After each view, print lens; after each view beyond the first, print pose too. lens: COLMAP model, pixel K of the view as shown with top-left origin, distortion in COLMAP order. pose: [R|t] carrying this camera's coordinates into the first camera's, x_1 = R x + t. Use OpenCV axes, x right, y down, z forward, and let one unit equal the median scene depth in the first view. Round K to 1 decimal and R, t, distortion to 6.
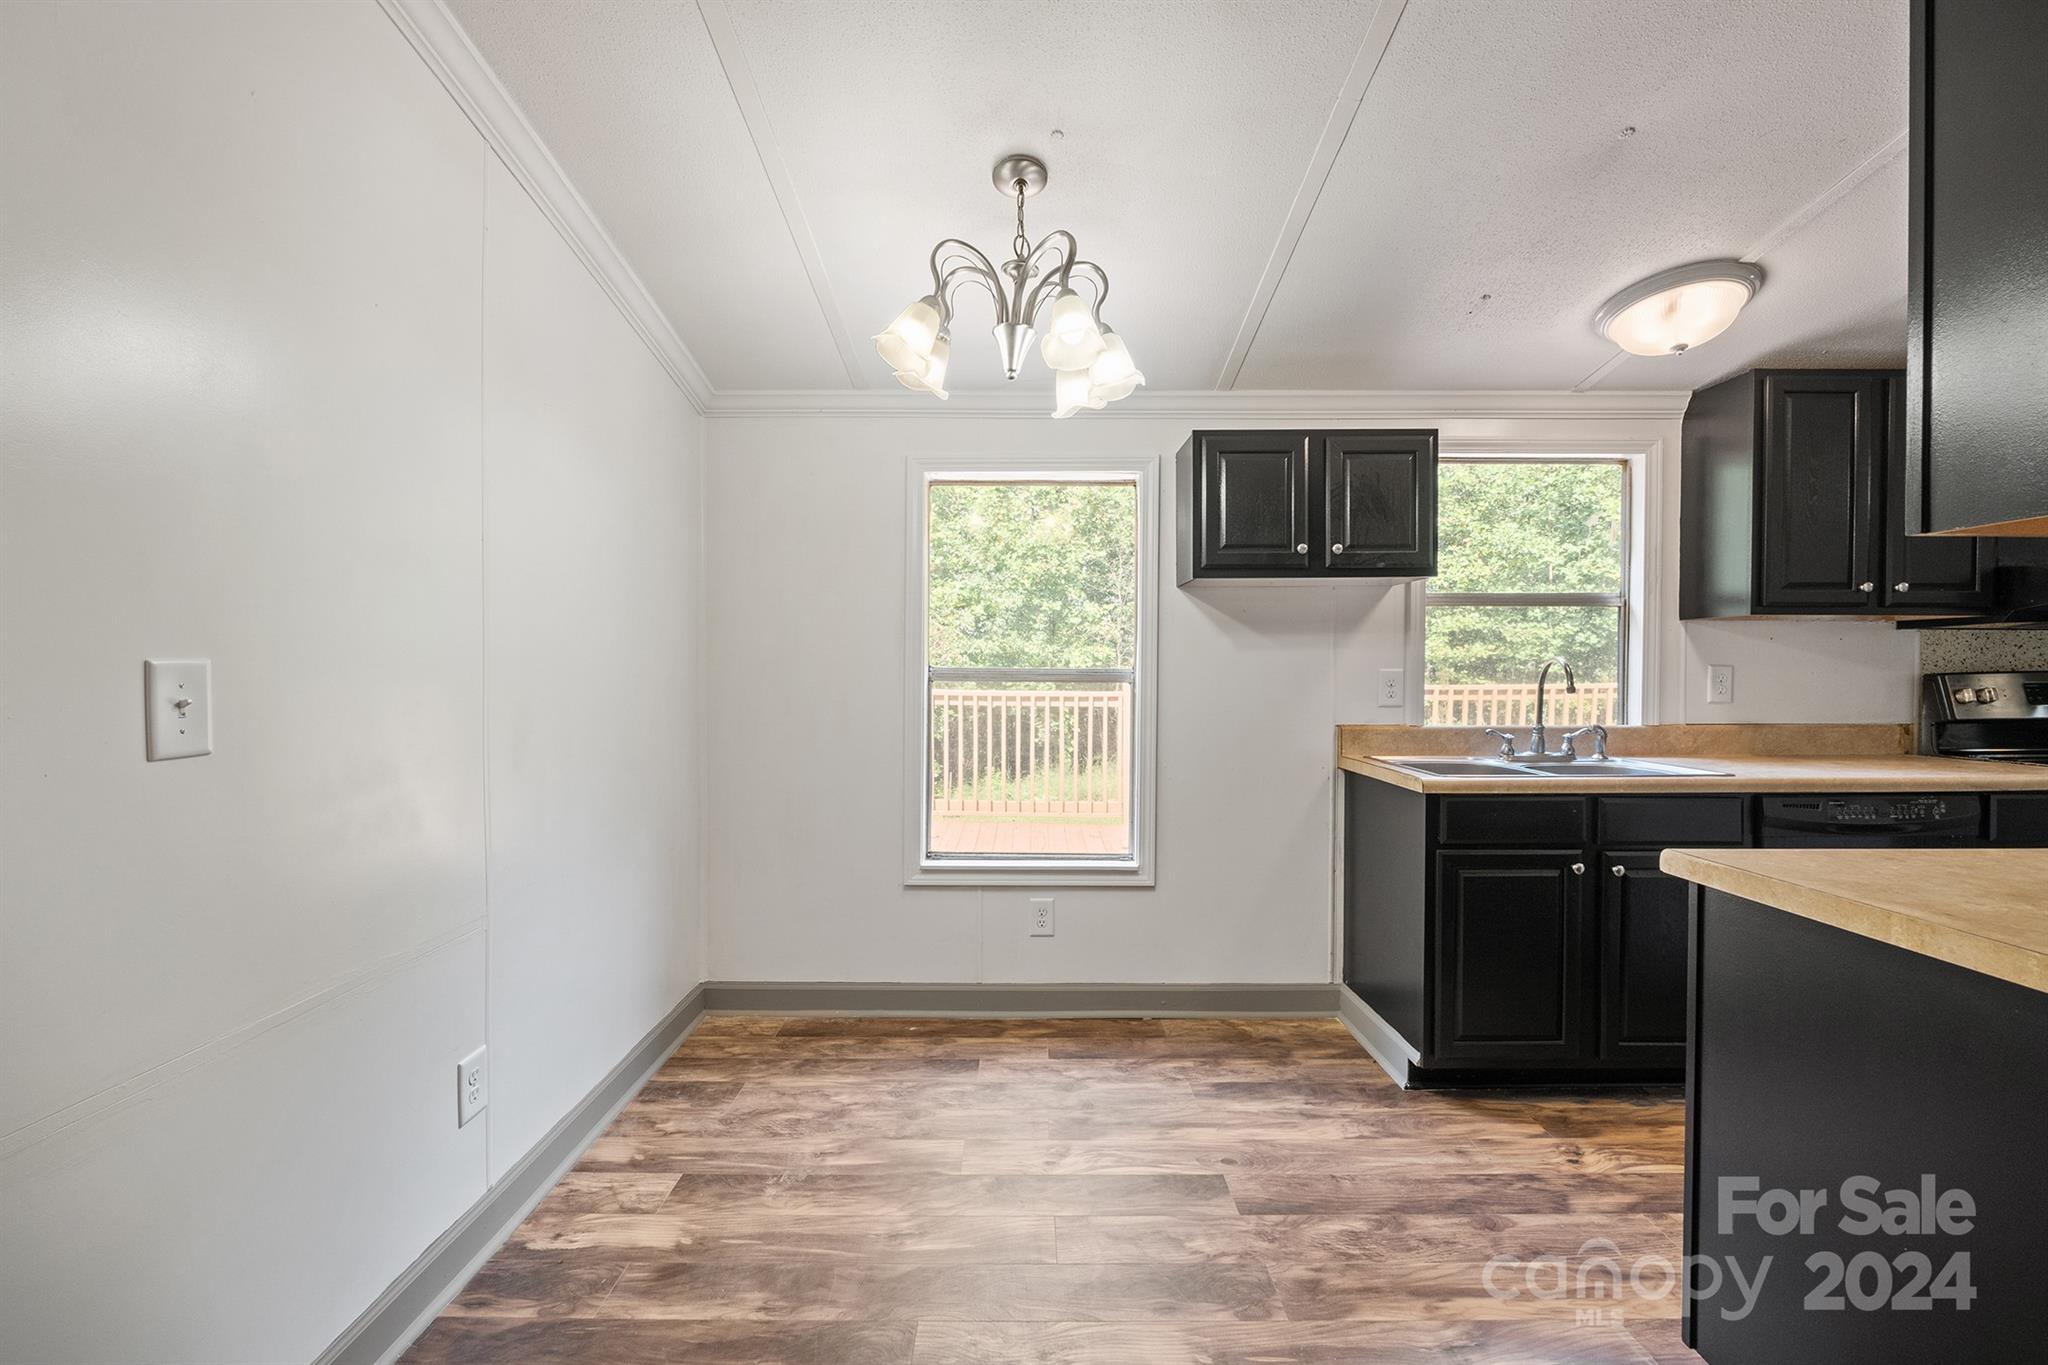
lens RADIAL K [[861.6, 0, 1026.2], [0, 861.6, 666.1], [0, 0, 1]] dist [-0.006364, -0.001093]
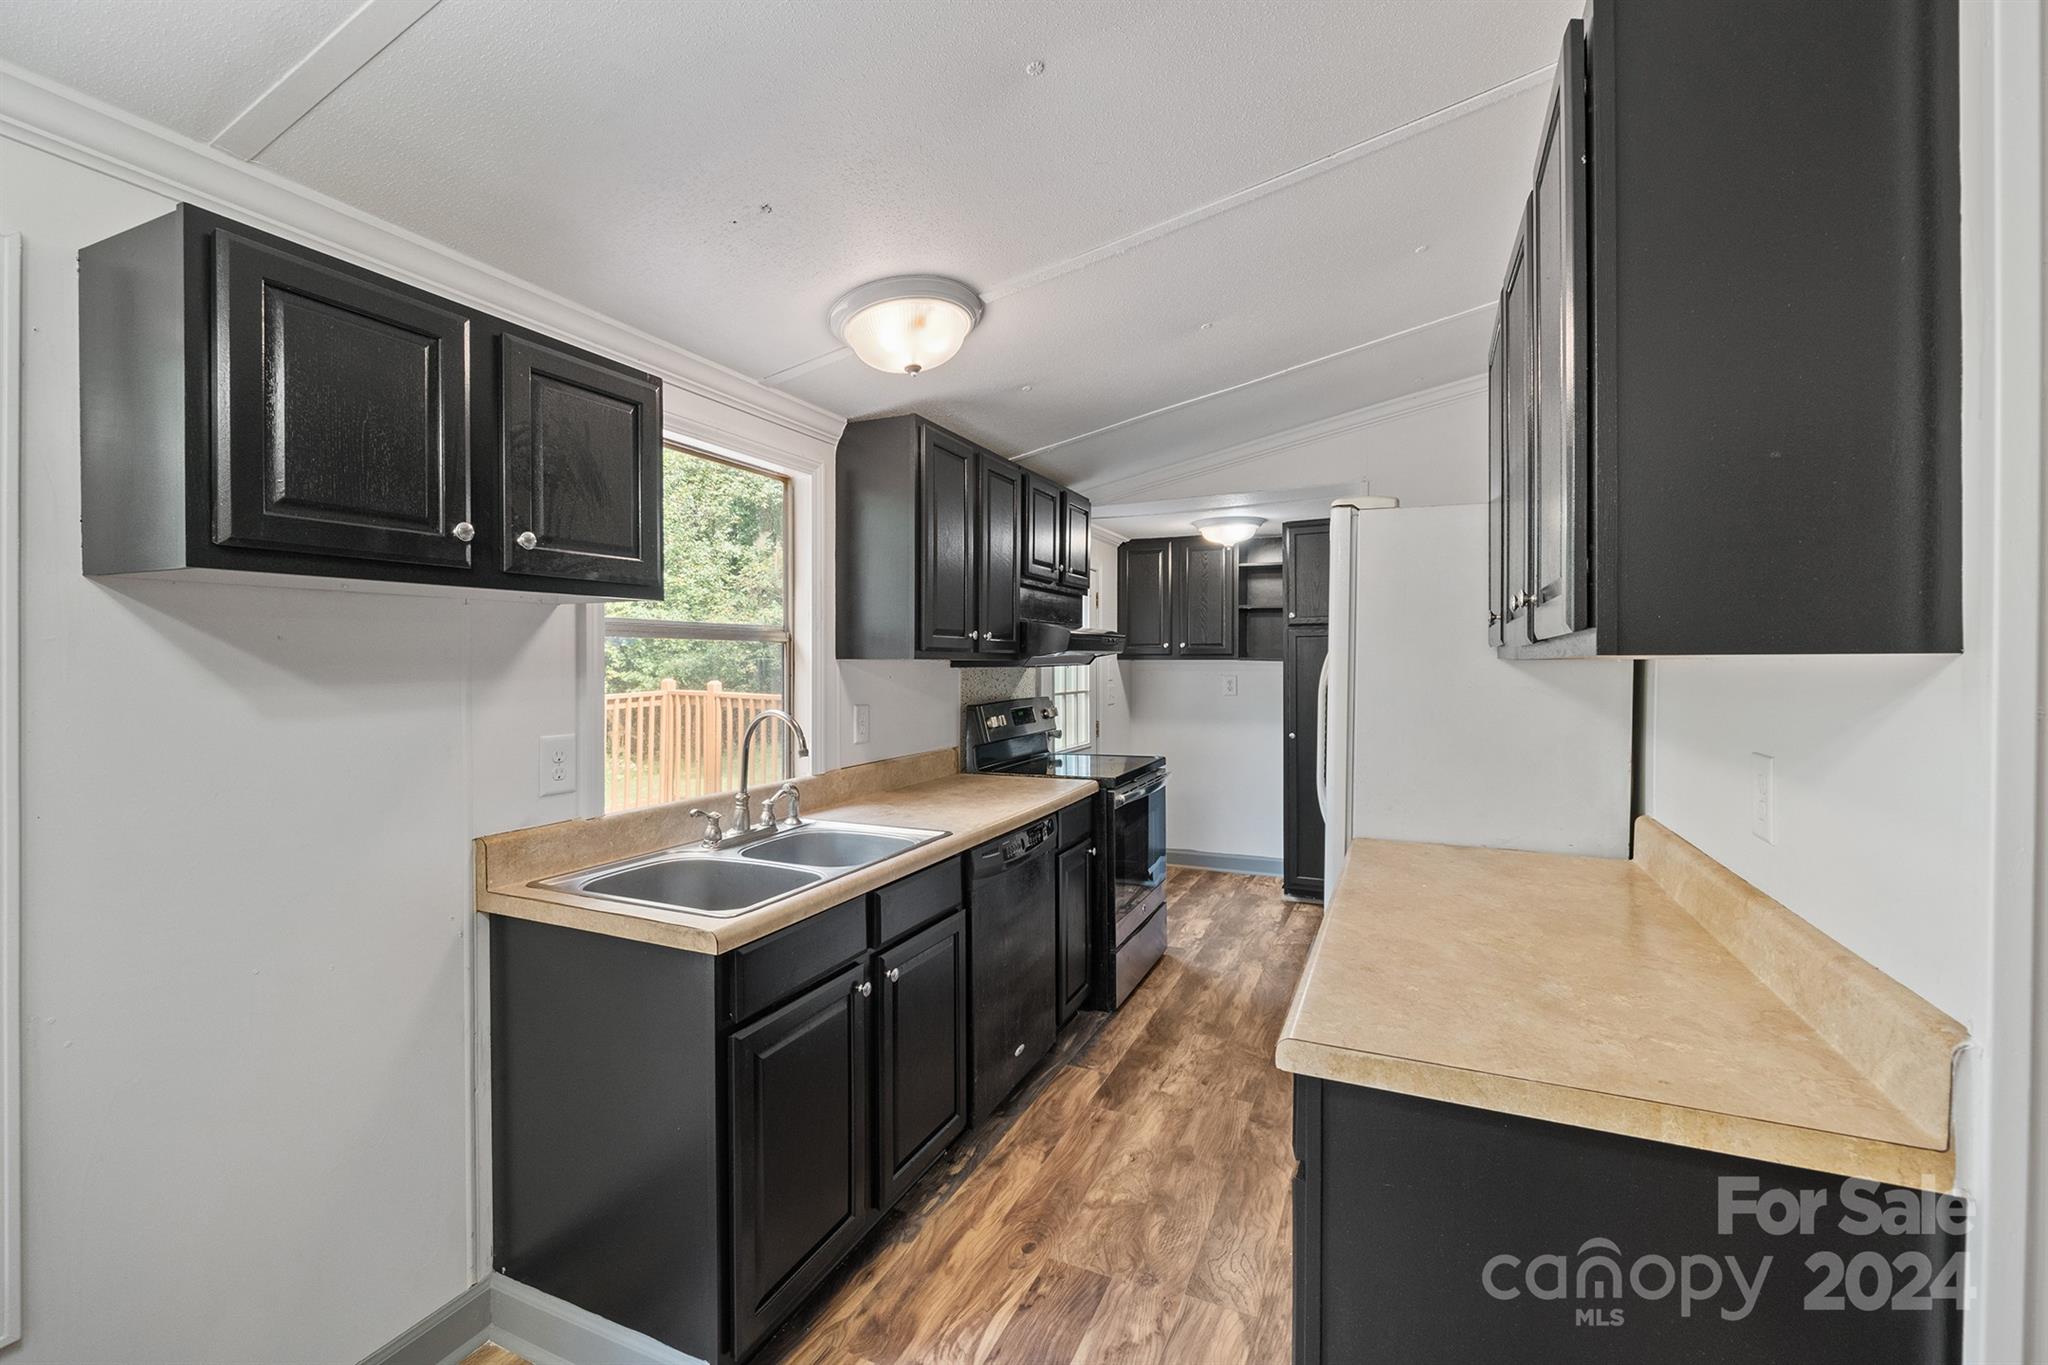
lens RADIAL K [[861.6, 0, 1052.4], [0, 861.6, 675.5], [0, 0, 1]] dist [-0.006364, -0.001093]
pose [[0.420117, -0.009602, 0.907419, -0.000874], [-0.000695, 0.999940, 0.010903, -0.045681], [-0.907470, -0.005211, 0.420085, 0.379793]]
